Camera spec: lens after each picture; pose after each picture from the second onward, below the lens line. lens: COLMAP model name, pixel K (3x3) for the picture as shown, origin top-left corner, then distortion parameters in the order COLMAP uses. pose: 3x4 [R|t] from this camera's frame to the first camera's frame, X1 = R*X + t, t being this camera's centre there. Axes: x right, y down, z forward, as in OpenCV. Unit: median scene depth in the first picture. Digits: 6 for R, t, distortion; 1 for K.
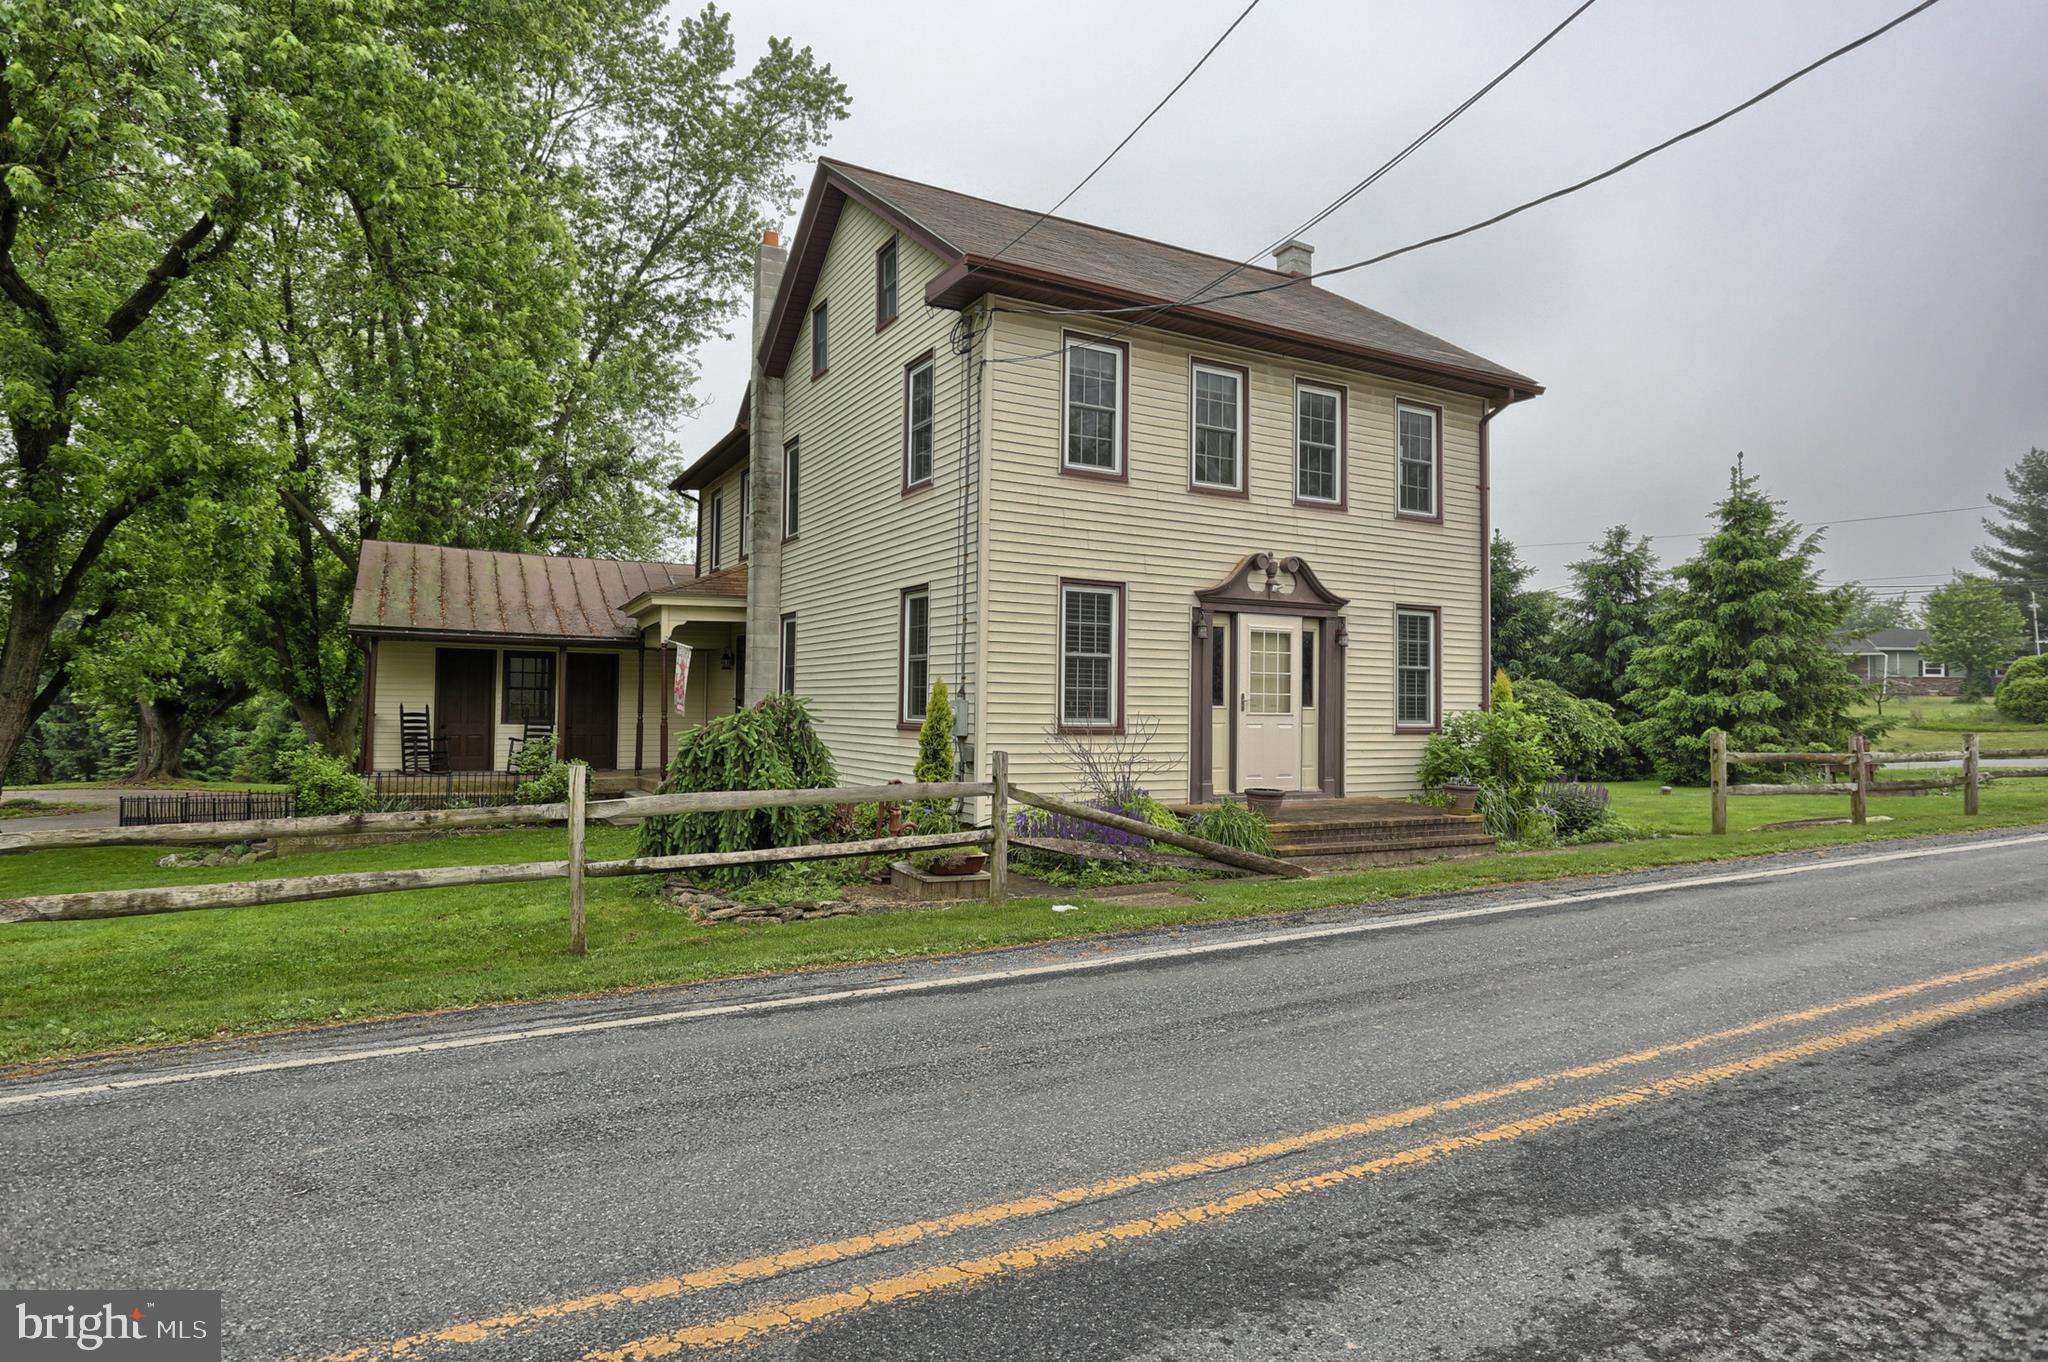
lens RADIAL K [[1151.9, 0, 1029.0], [0, 1151.9, 688.3], [0, 0, 1]] dist [-0.023920, 0.005240]
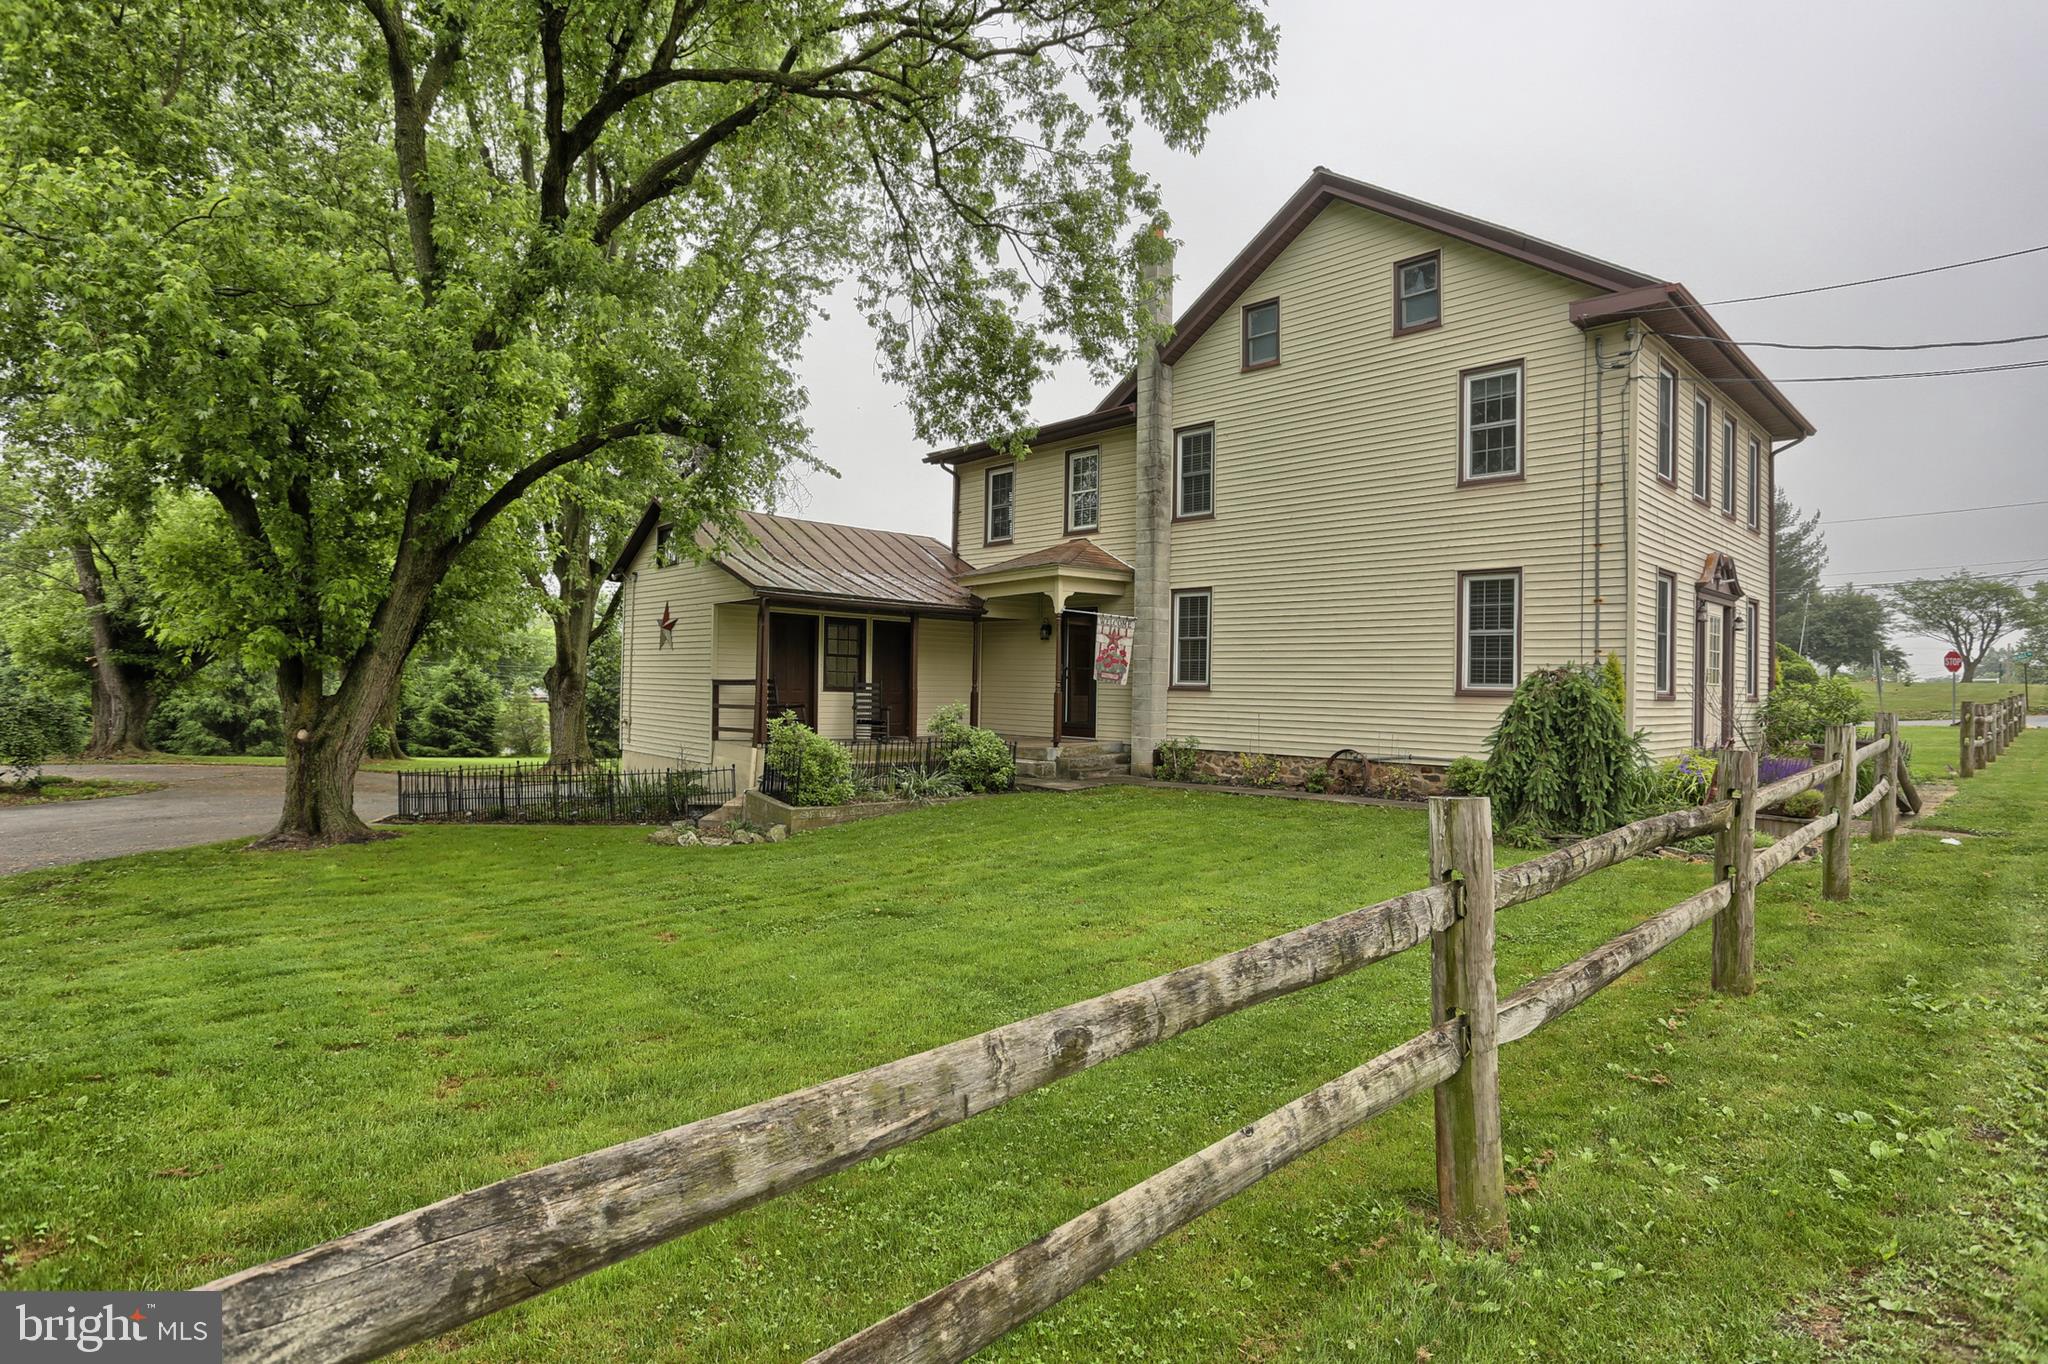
lens RADIAL K [[1037.2, 0, 1057.4], [0, 1037.2, 675.5], [0, 0, 1]] dist [-0.039344, 0.006071]
pose [[0.963334, 0.008158, 0.268182, -0.696931], [-0.011312, 0.999884, 0.010219, 0.008210], [-0.268067, -0.012878, 0.963314, 0.131339]]
